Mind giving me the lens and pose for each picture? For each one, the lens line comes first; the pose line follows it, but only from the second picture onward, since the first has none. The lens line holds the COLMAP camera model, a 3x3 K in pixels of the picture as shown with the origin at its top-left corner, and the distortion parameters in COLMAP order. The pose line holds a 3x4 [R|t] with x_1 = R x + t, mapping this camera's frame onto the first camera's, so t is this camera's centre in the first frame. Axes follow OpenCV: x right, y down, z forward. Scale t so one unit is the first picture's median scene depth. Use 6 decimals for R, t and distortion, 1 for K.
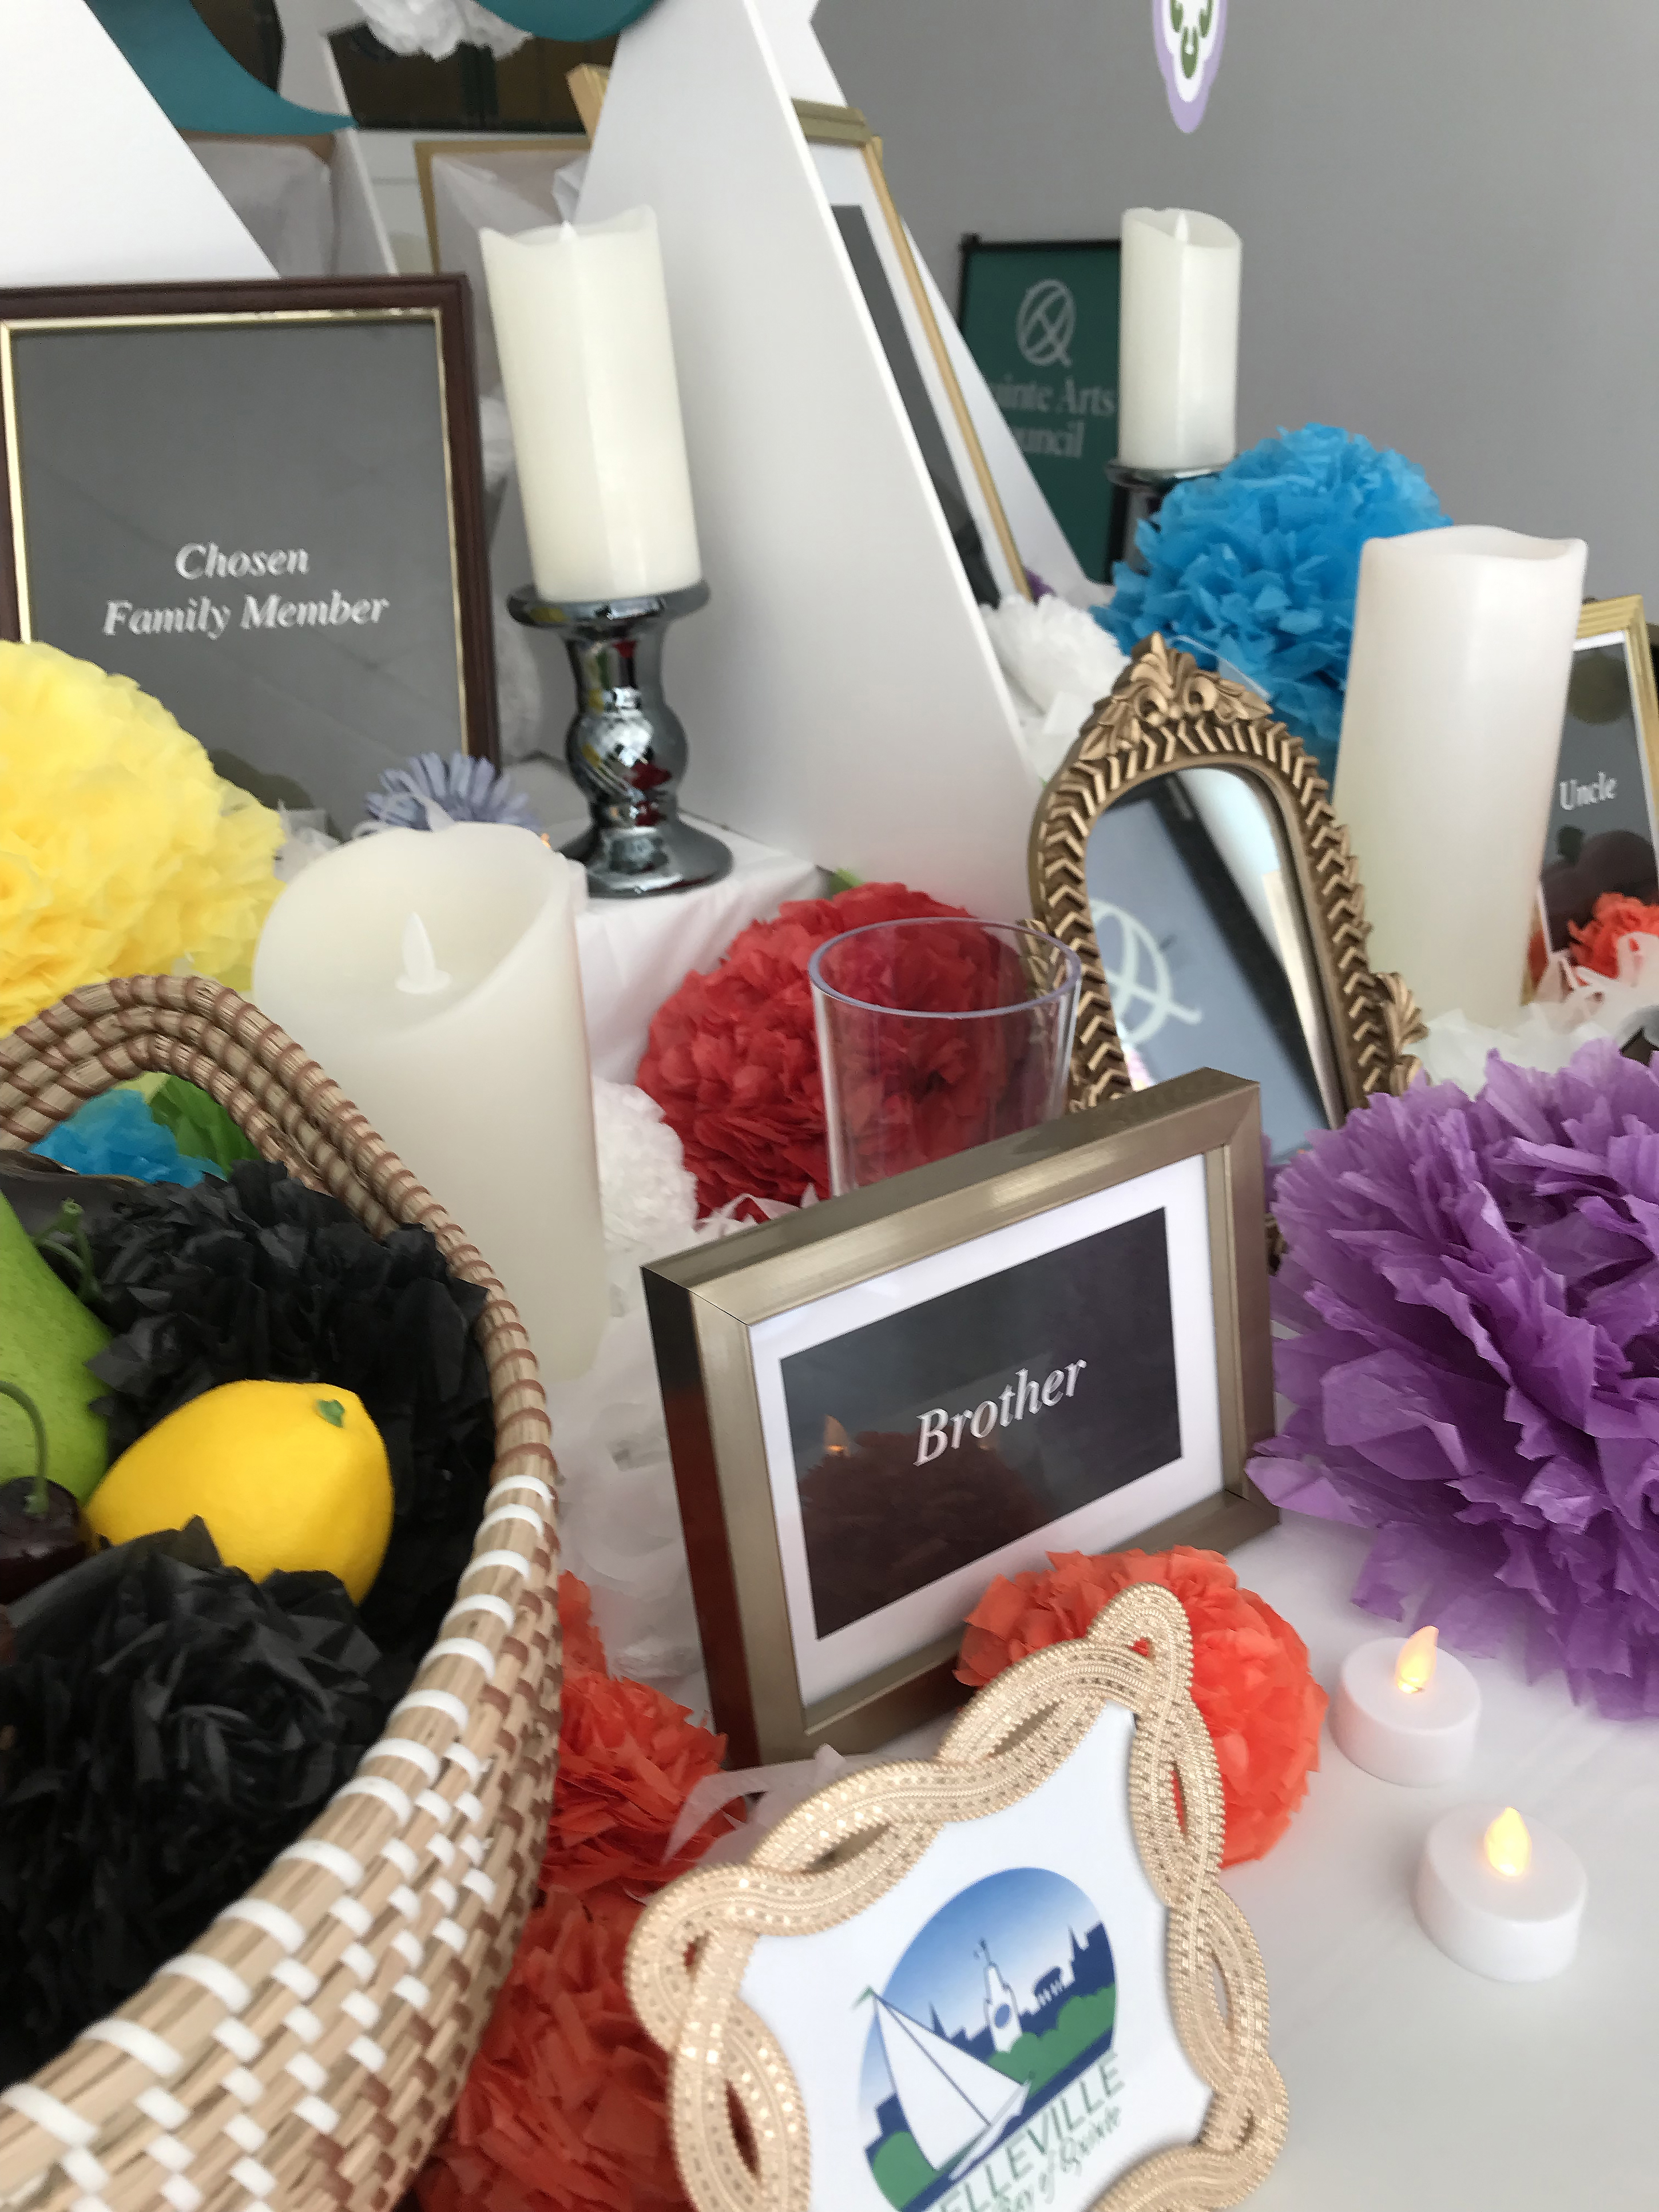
lens RADIAL K [[1827.0, 0, 832.4], [0, 1827.0, 1105.5], [0, 0, 1]] dist [0.001651, -0.000159]
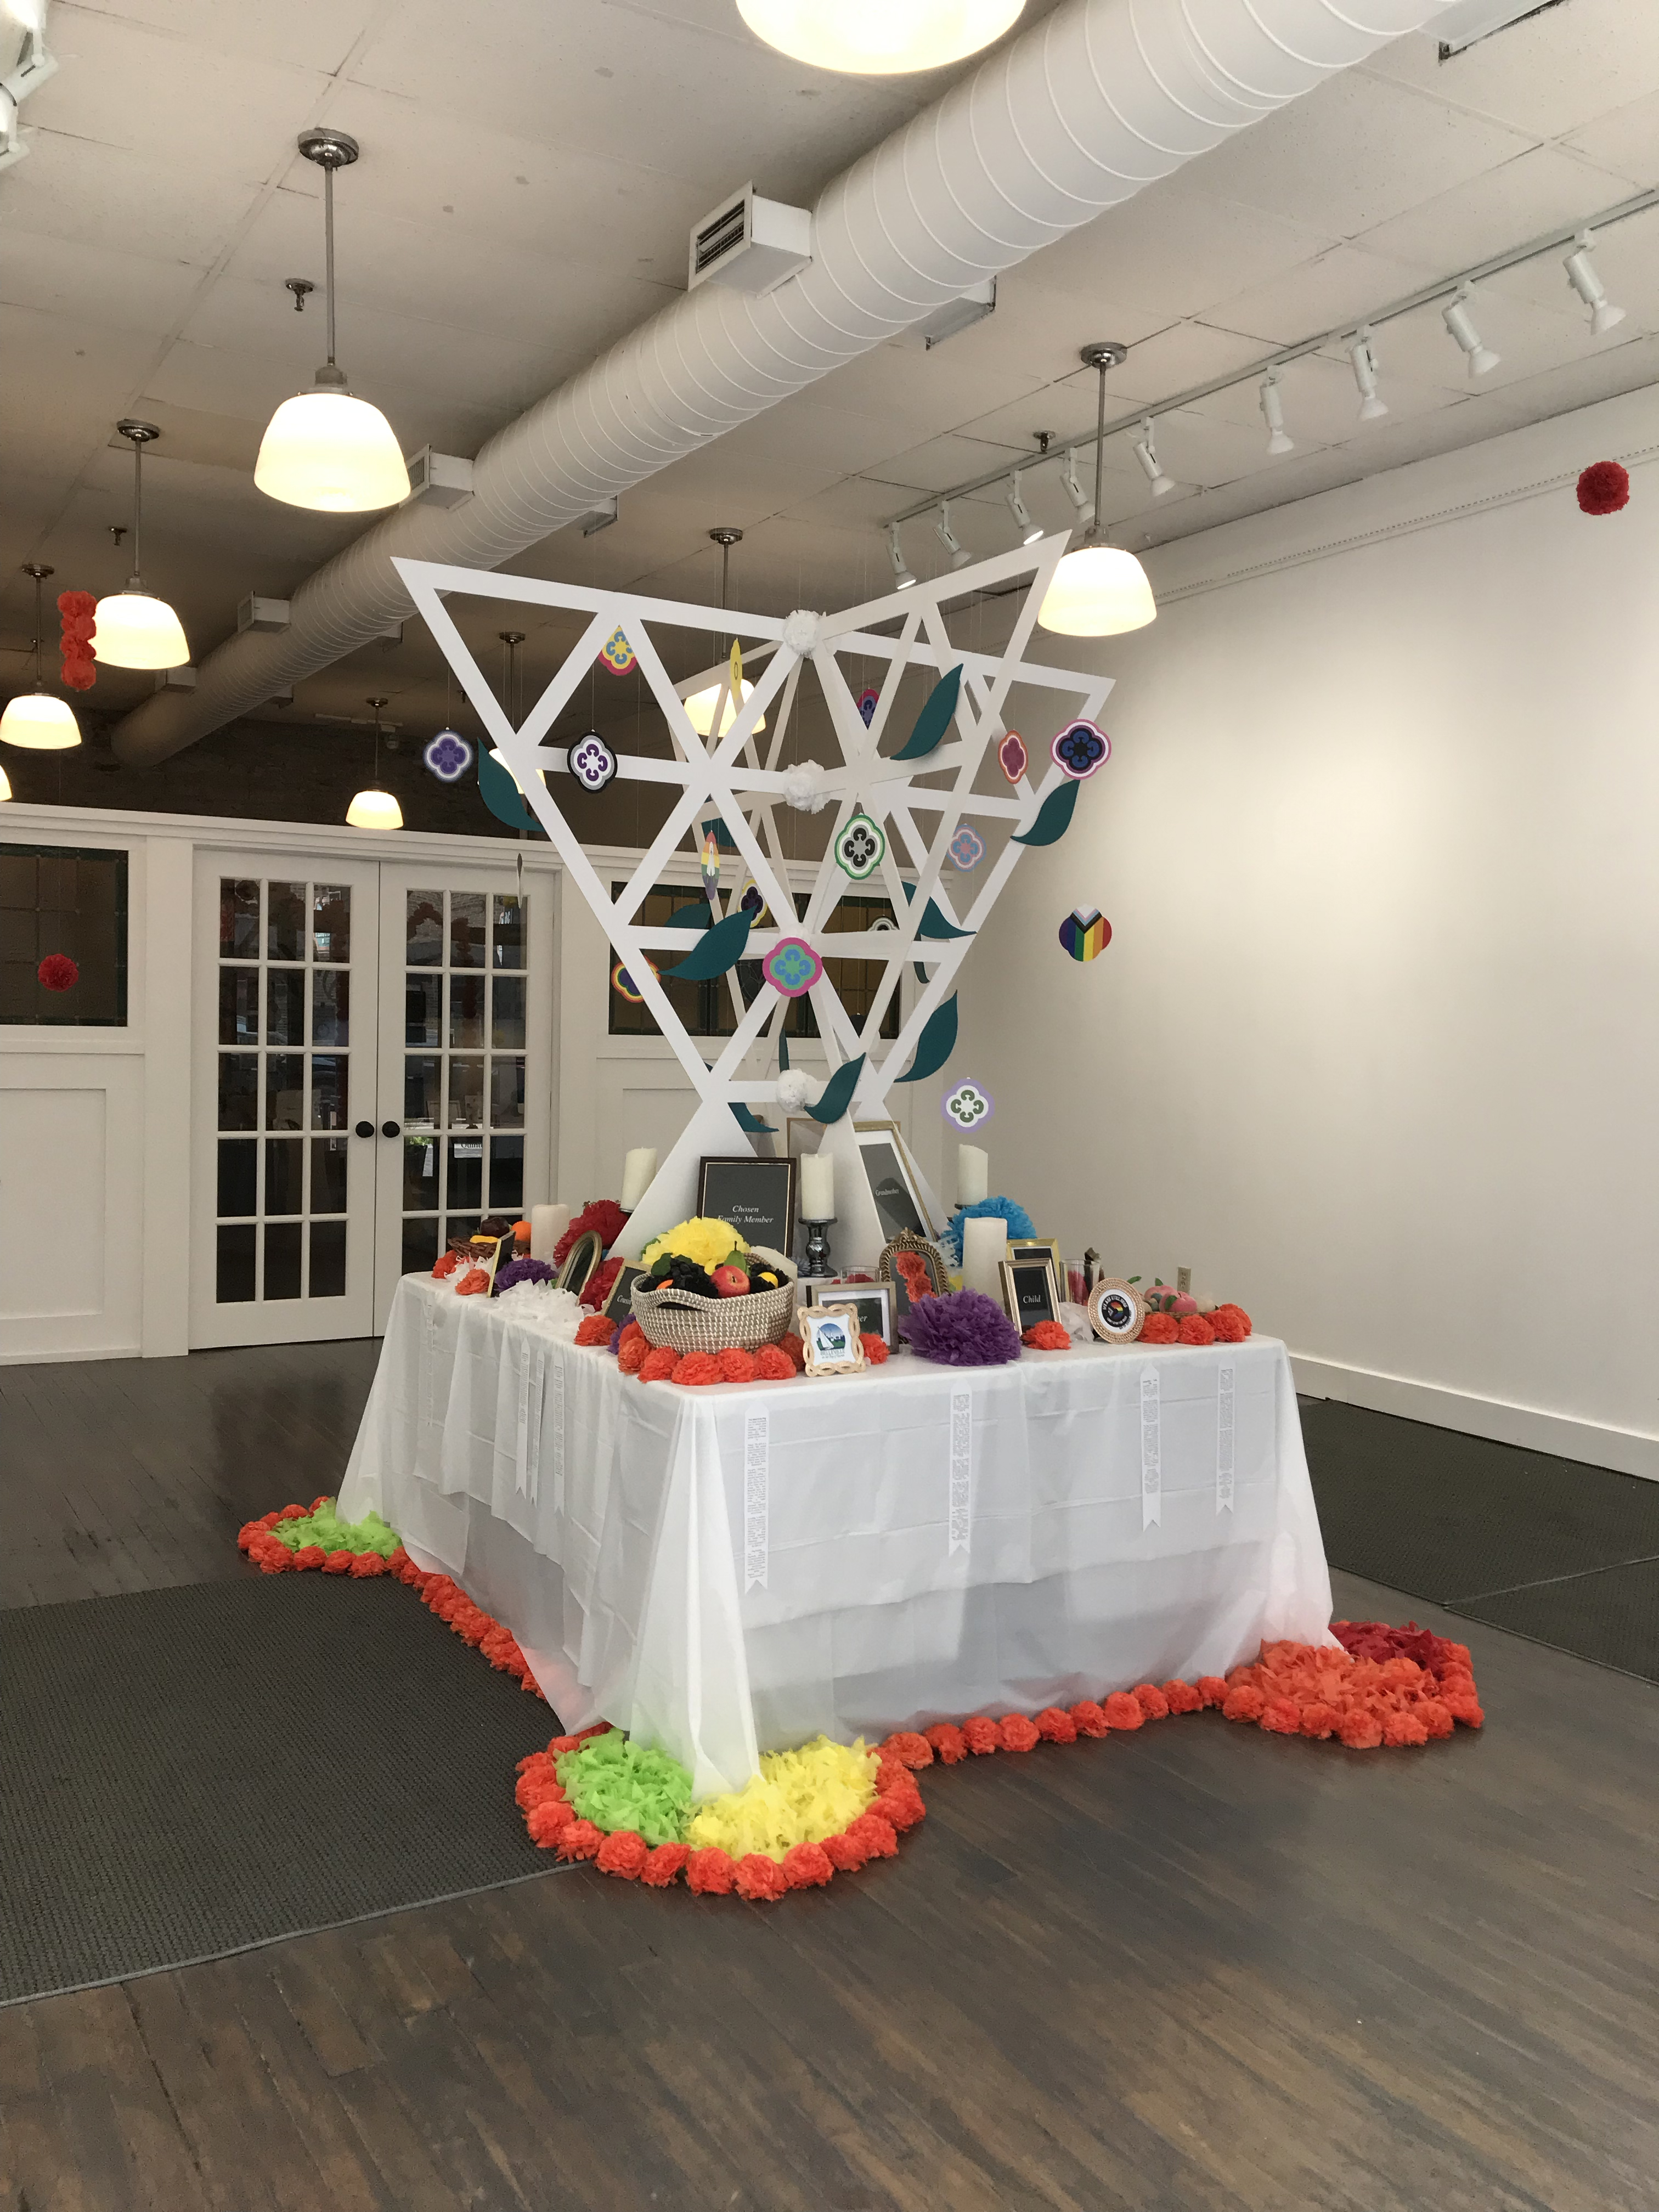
lens RADIAL K [[1827.0, 0, 829.8], [0, 1827.0, 1104.8], [0, 0, 1]] dist [0.001651, -0.000159]
pose [[0.987173, 0.044597, -0.153296, 0.661719], [-0.101436, 0.916682, -0.386530, 1.358789], [0.123286, 0.397122, 0.909448, -3.656447]]
